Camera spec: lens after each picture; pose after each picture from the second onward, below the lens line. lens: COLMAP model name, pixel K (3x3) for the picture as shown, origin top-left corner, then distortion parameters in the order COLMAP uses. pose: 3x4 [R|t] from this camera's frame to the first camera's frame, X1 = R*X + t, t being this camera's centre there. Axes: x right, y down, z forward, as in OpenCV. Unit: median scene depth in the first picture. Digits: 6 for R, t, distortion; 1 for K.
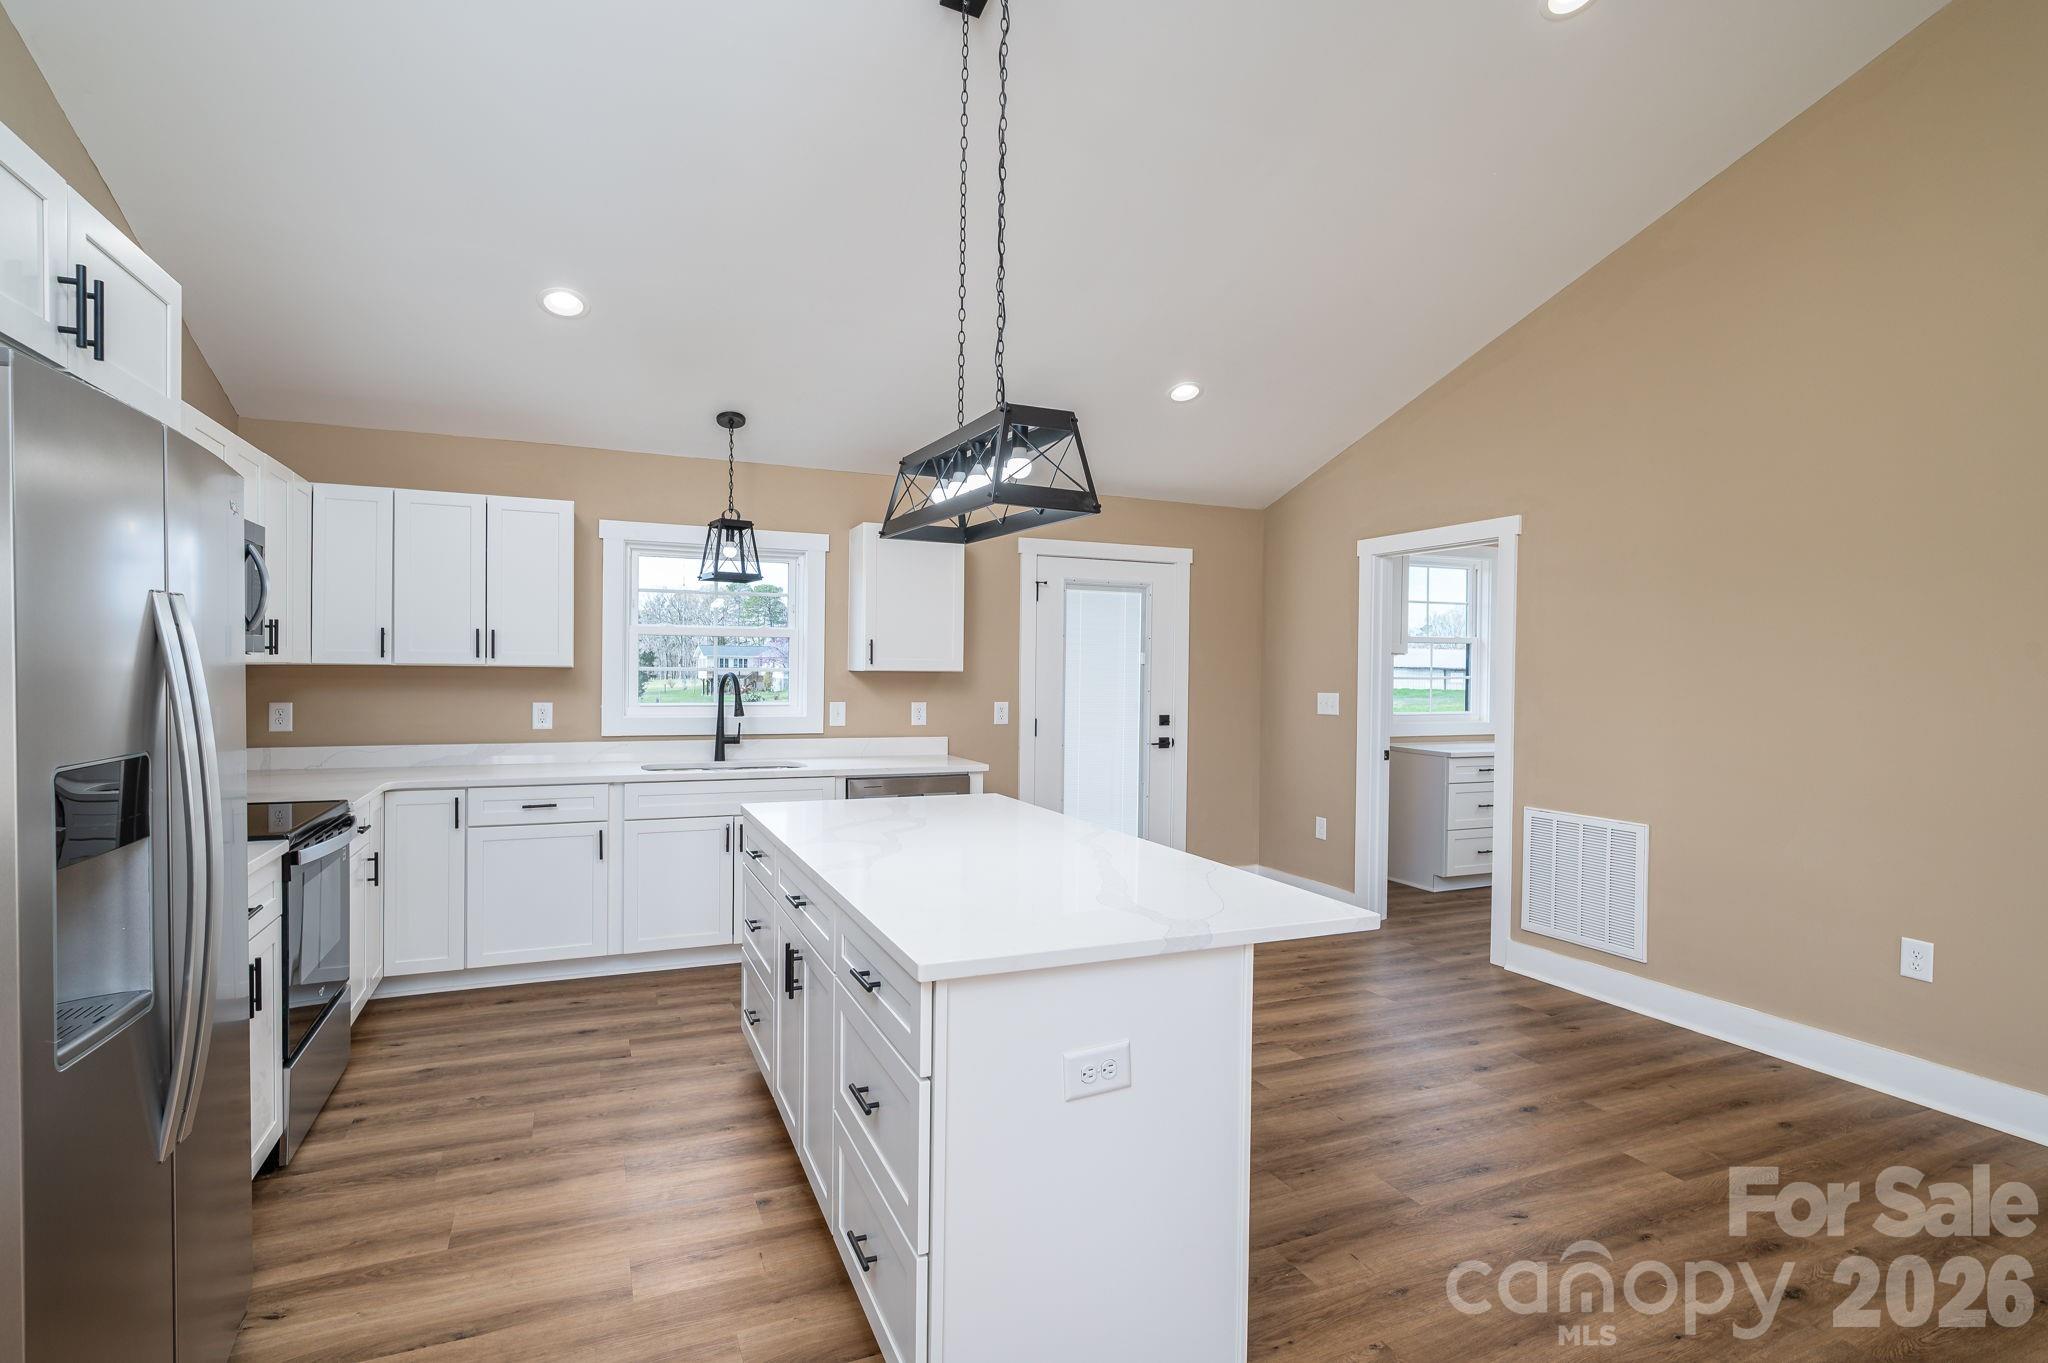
lens RADIAL K [[1000.5, 0, 1025.2], [0, 1000.5, 688.7], [0, 0, 1]] dist [0.021951, -0.002045]
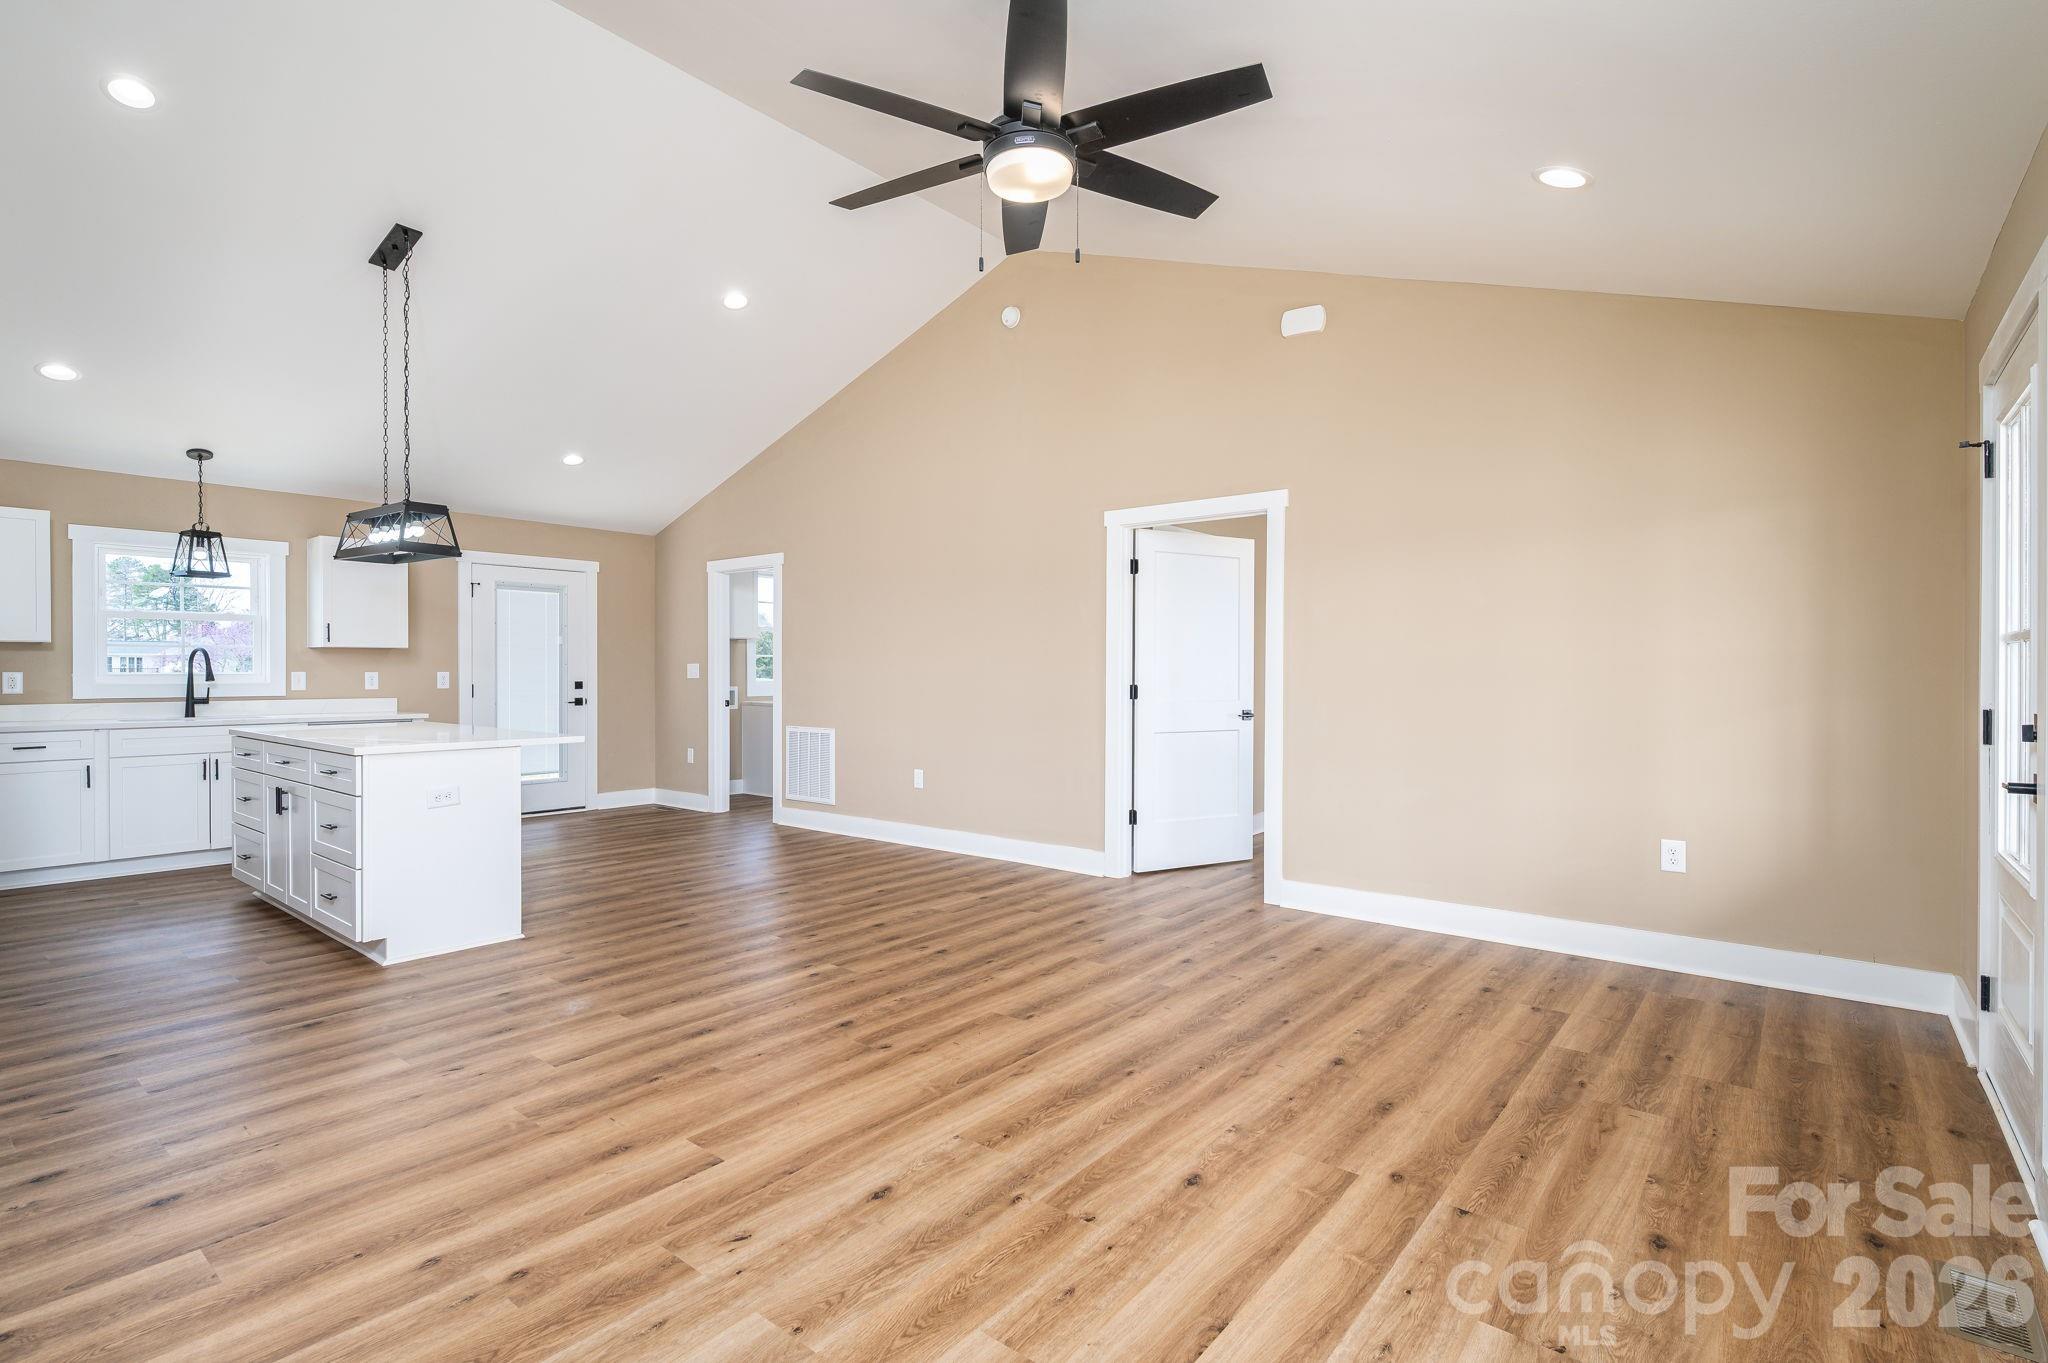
lens RADIAL K [[1000.5, 0, 951.0], [0, 1000.5, 680.4], [0, 0, 1]] dist [0.021951, -0.002045]
pose [[0.920397, -0.013029, 0.390769, 0.088002], [0.015064, 0.999884, -0.002144, 0.044049], [-0.390696, 0.007860, 0.920486, -0.588775]]
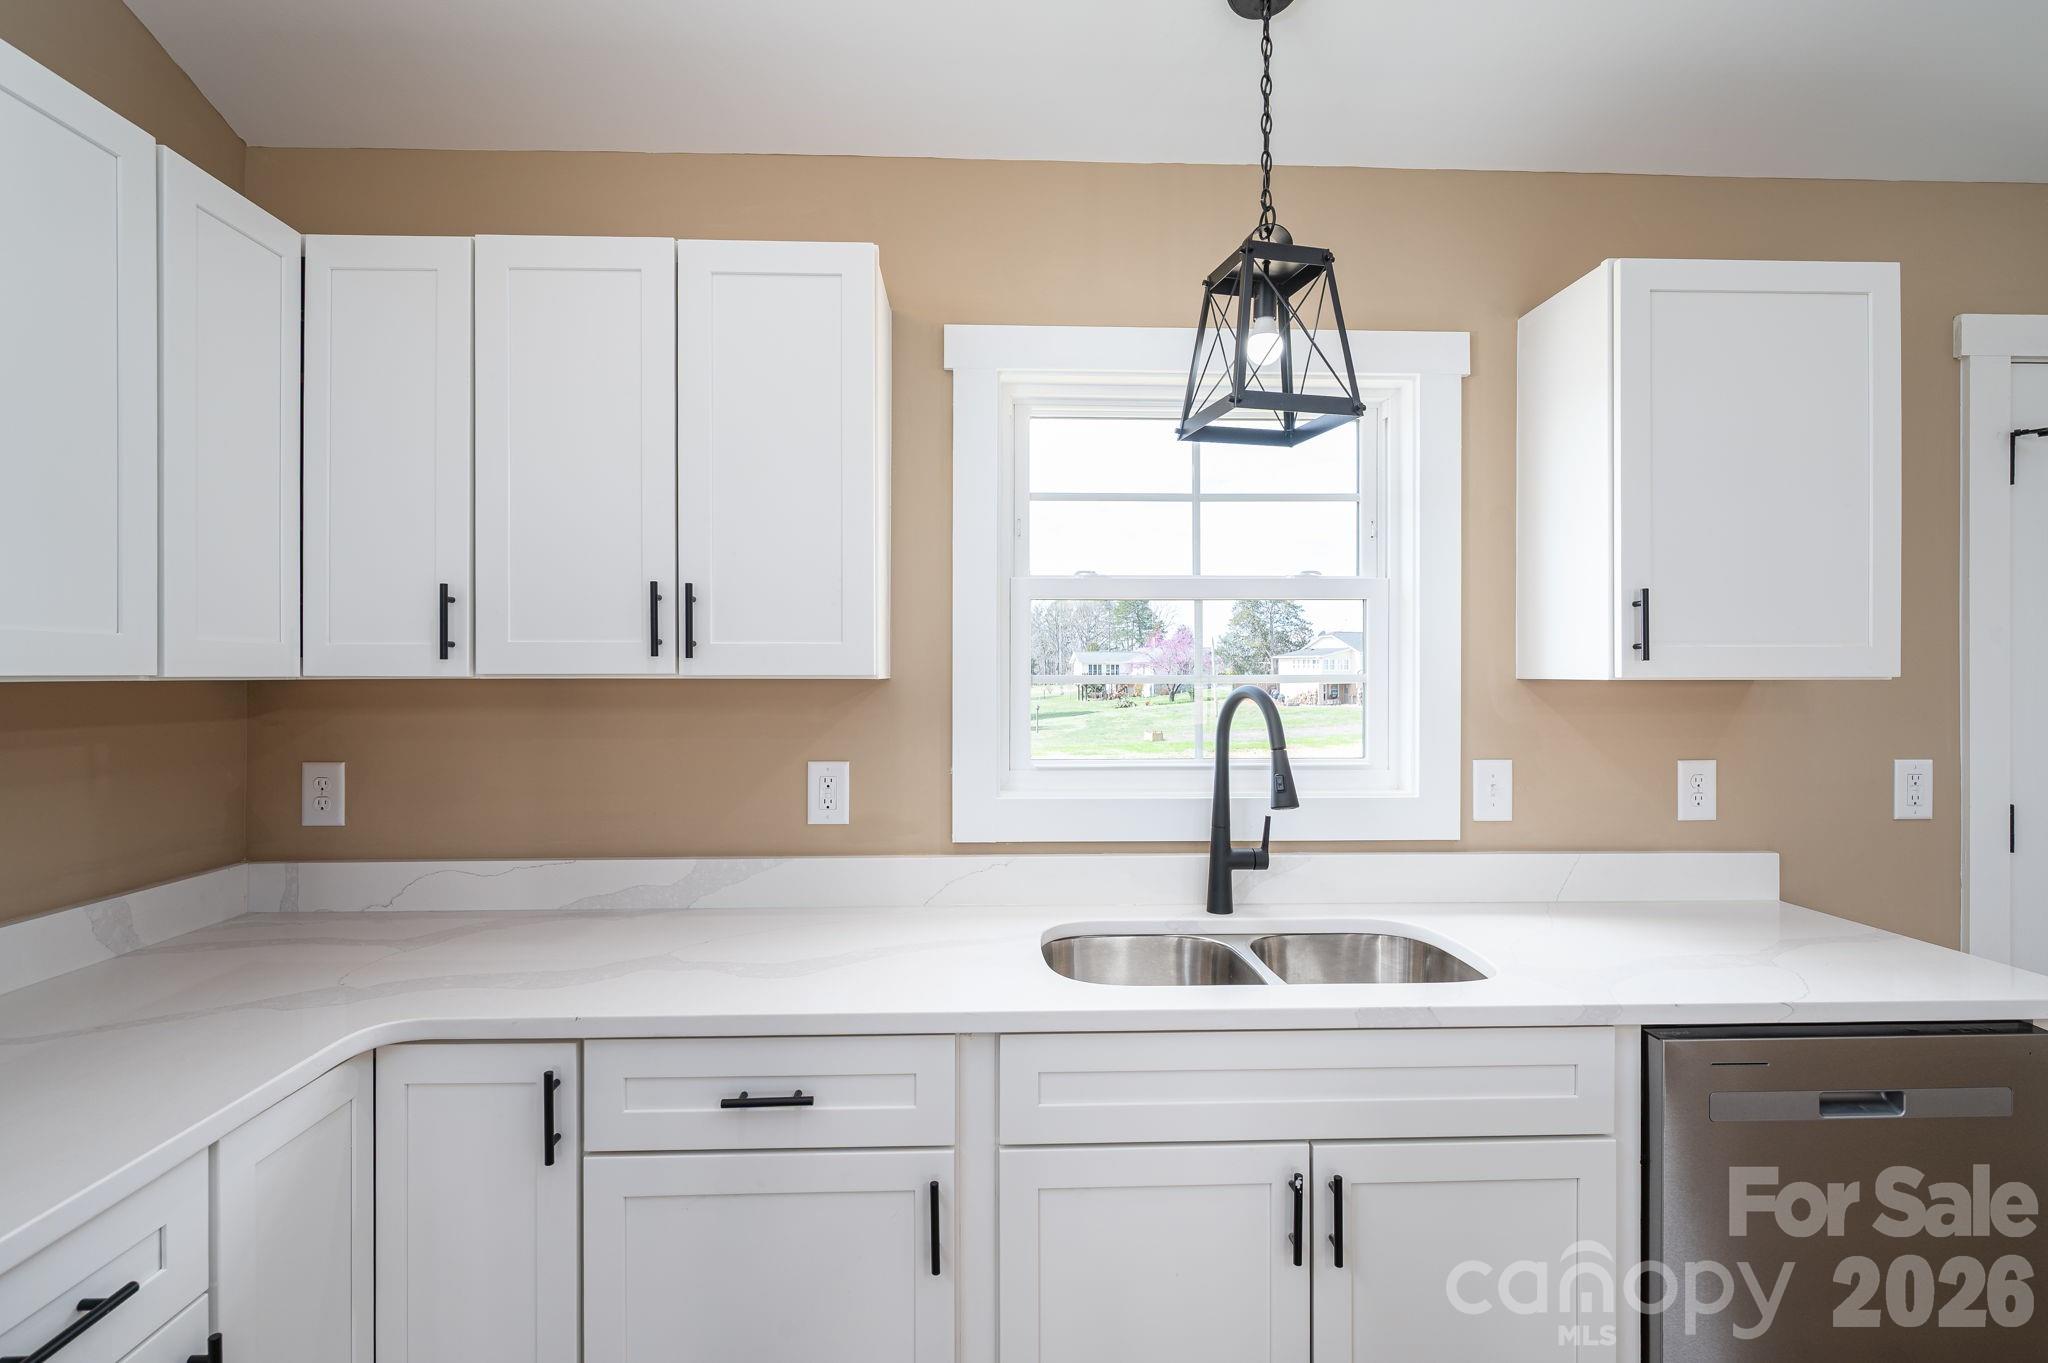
lens RADIAL K [[961.4, 0, 1025.9], [0, 961.4, 675.2], [0, 0, 1]] dist [-0.004669, 0.000202]
pose [[0.936019, -0.008065, -0.351858, -0.249012], [0.001587, 0.999824, -0.018695, -0.015332], [0.351947, 0.016940, 0.935867, 0.629074]]
